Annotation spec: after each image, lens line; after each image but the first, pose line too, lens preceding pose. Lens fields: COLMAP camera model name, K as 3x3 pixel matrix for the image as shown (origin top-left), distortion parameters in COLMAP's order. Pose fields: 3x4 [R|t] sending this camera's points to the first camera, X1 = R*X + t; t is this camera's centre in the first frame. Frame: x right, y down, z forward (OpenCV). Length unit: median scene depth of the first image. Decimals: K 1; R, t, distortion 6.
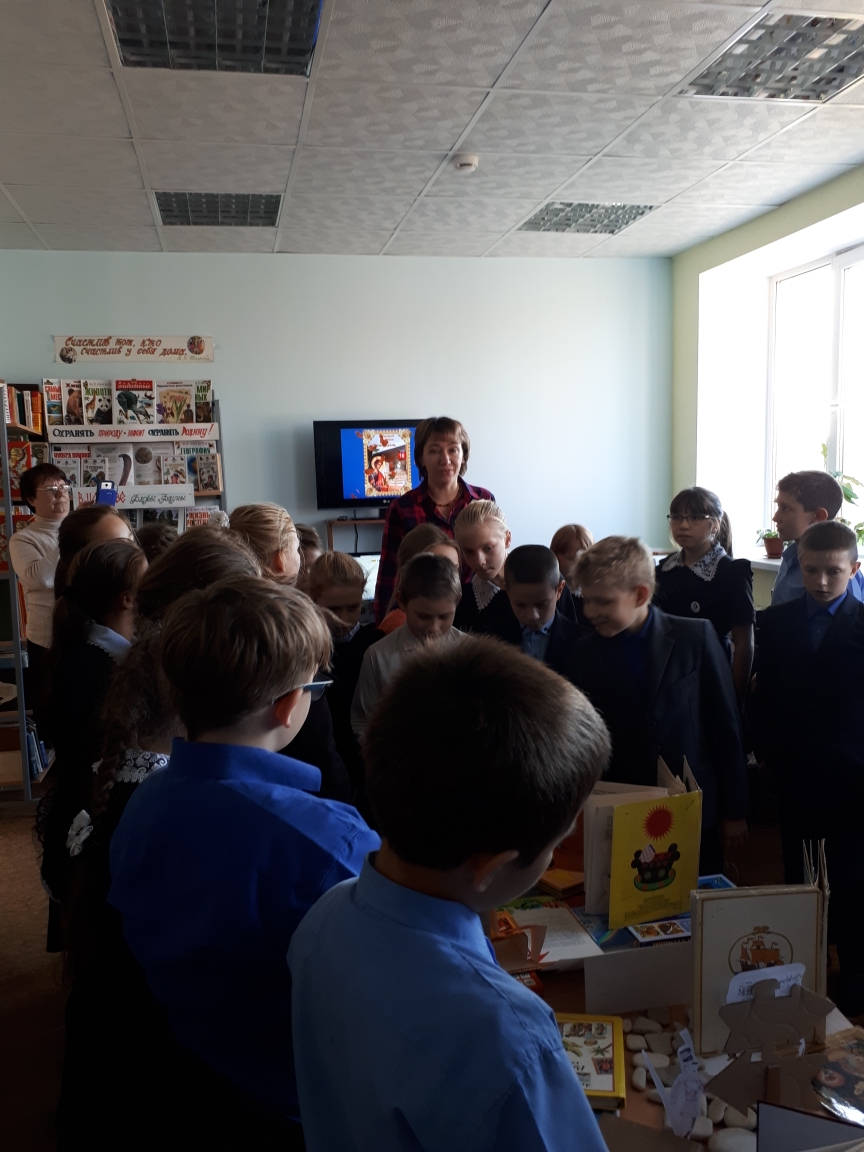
lens RADIAL K [[902.0, 0, 432.0], [0, 902.0, 576.0], [0, 0, 1]] dist [0.000255, -0.042290]
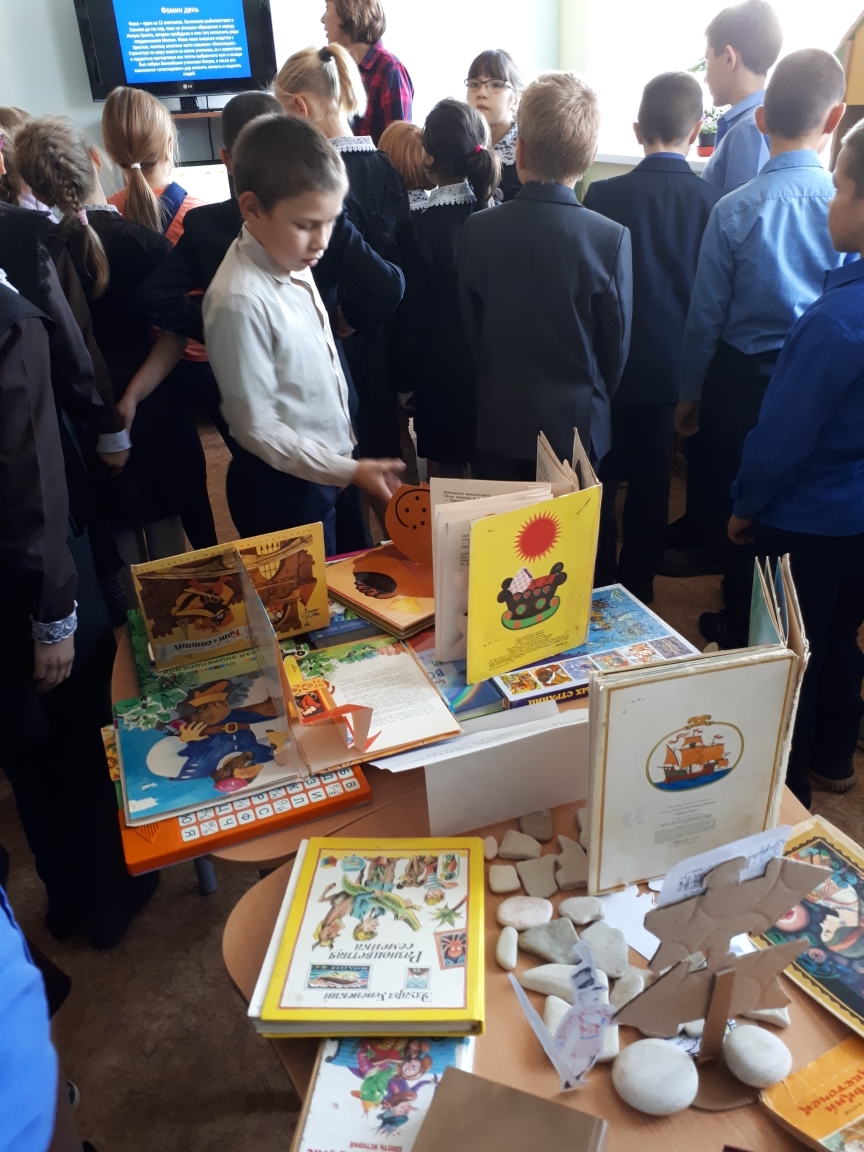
lens RADIAL K [[885.8, 0, 406.7], [0, 885.8, 578.3], [0, 0, 1]] dist [0.119225, -0.360642]
pose [[0.992879, -0.082473, 0.085966, 0.103422], [0.043982, 0.924406, 0.378866, 0.050134], [-0.110713, -0.372387, 0.921450, 0.422239]]
